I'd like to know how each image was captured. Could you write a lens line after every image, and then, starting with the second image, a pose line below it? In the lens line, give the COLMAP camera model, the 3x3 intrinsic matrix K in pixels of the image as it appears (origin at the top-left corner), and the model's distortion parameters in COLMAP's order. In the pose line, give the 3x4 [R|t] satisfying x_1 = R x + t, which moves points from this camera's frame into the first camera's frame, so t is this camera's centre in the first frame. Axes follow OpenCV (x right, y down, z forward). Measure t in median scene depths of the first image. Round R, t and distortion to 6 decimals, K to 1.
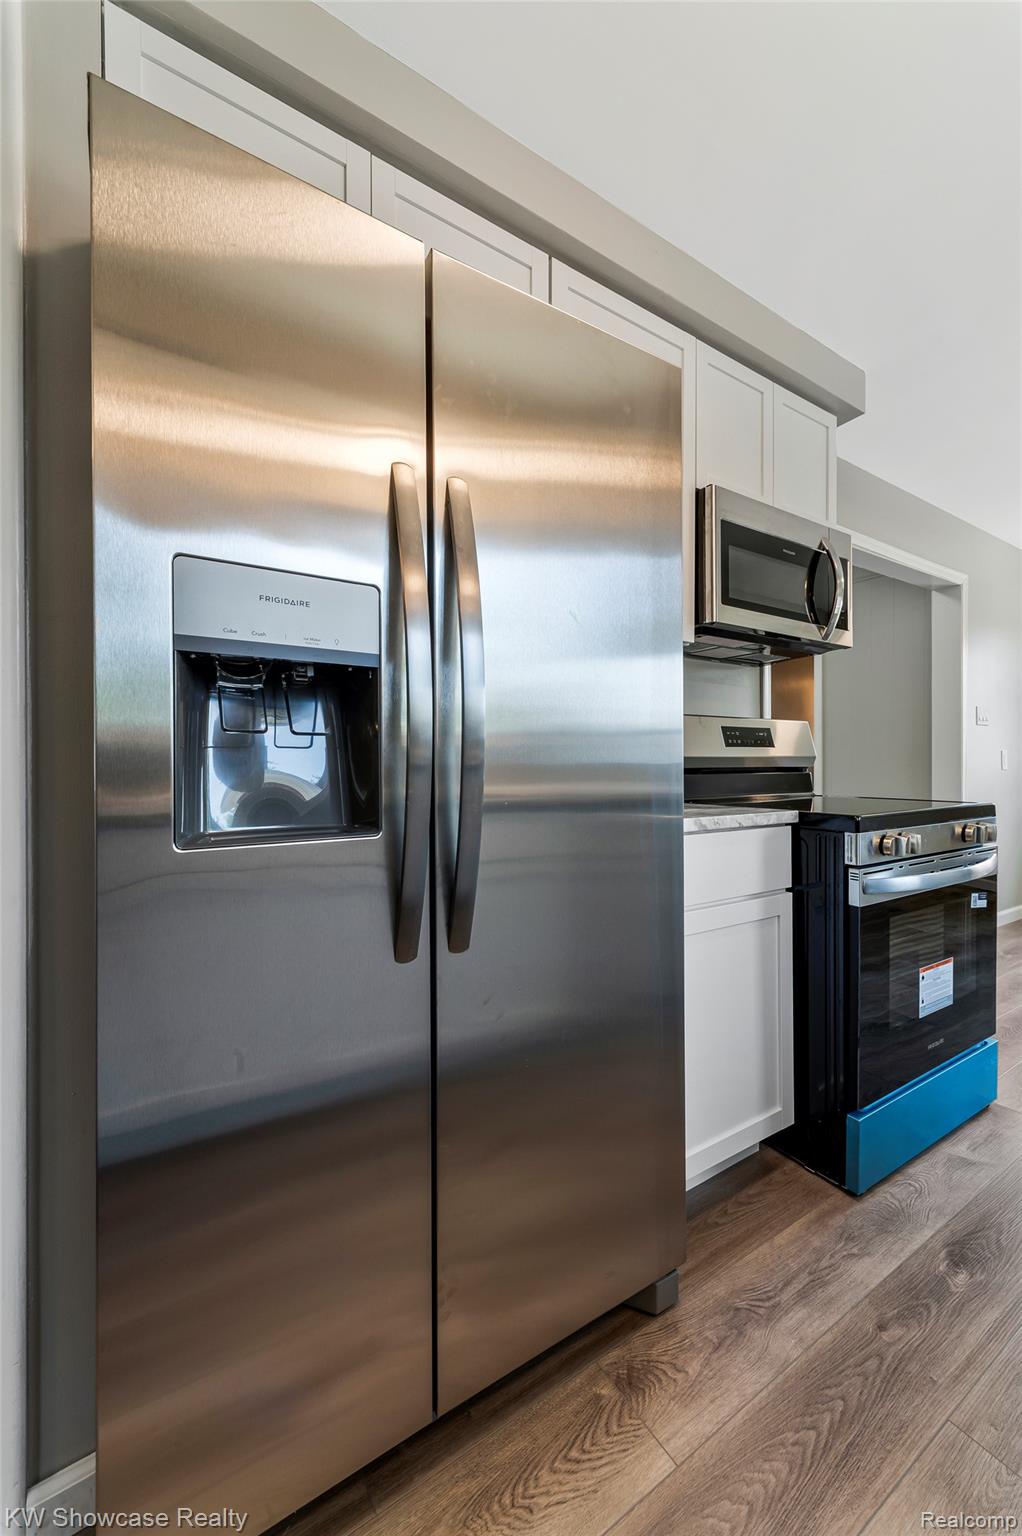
lens RADIAL K [[618.1, 0, 505.9], [0, 618.1, 775.8], [0, 0, 1]] dist [0.001190, 0.000284]
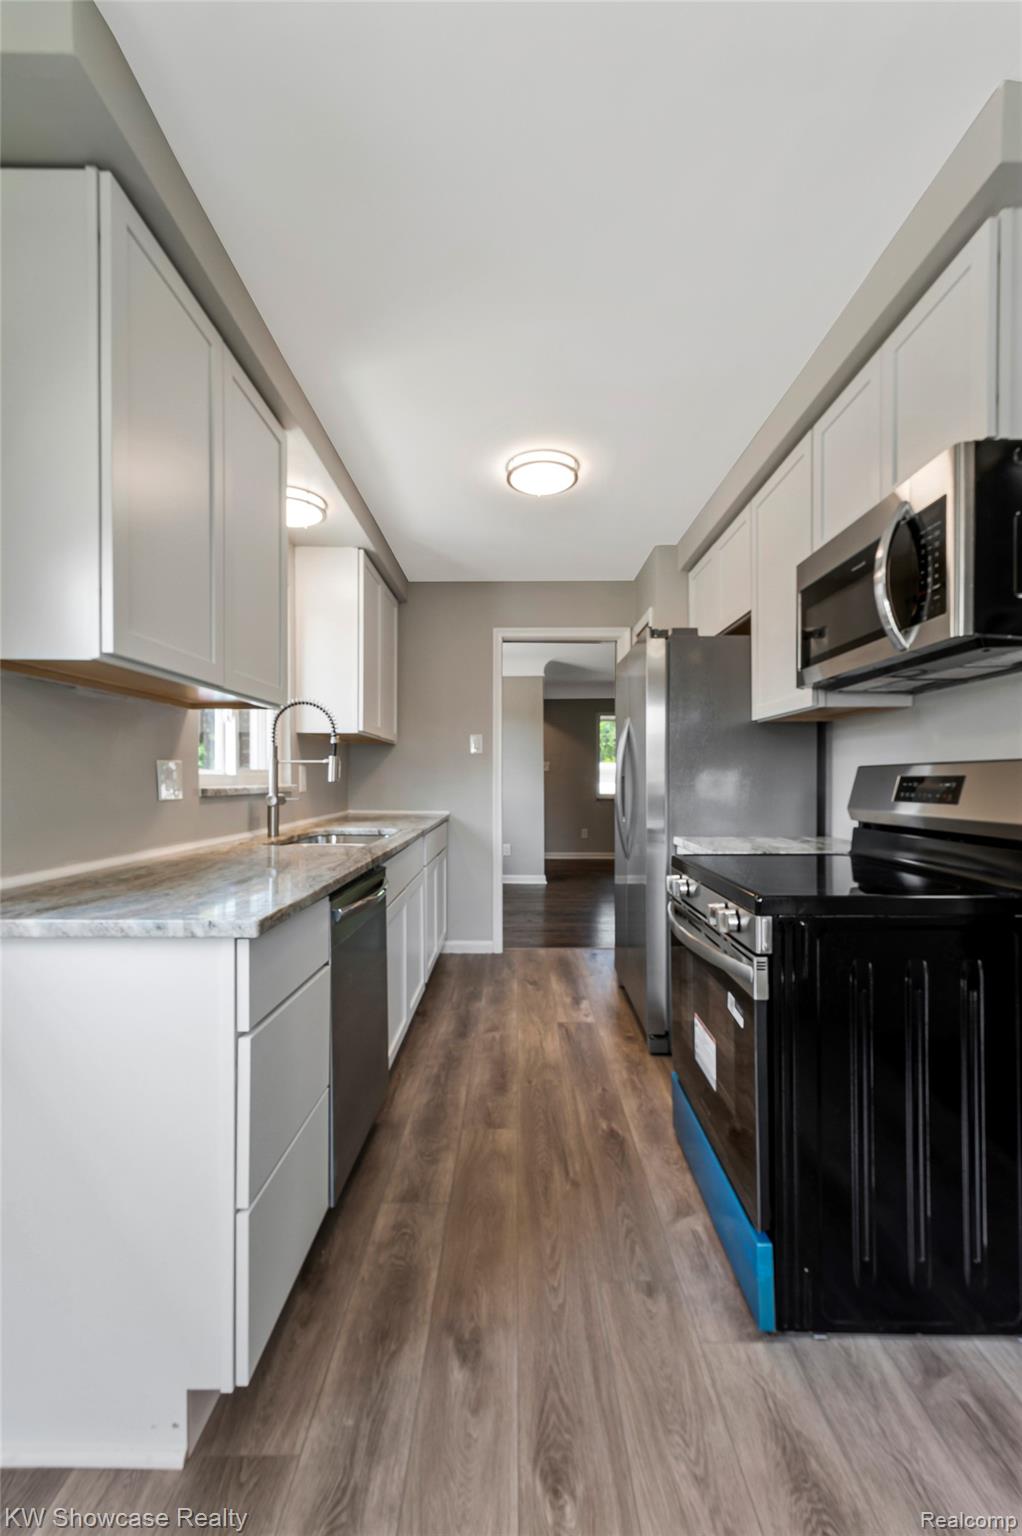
lens RADIAL K [[618.1, 0, 505.9], [0, 618.1, 775.8], [0, 0, 1]] dist [0.001190, 0.000284]
pose [[-0.563021, 0.001696, -0.826441, 2.278291], [-0.002266, 0.999991, 0.003596, -0.141707], [0.826440, 0.003897, -0.563012, 1.727819]]
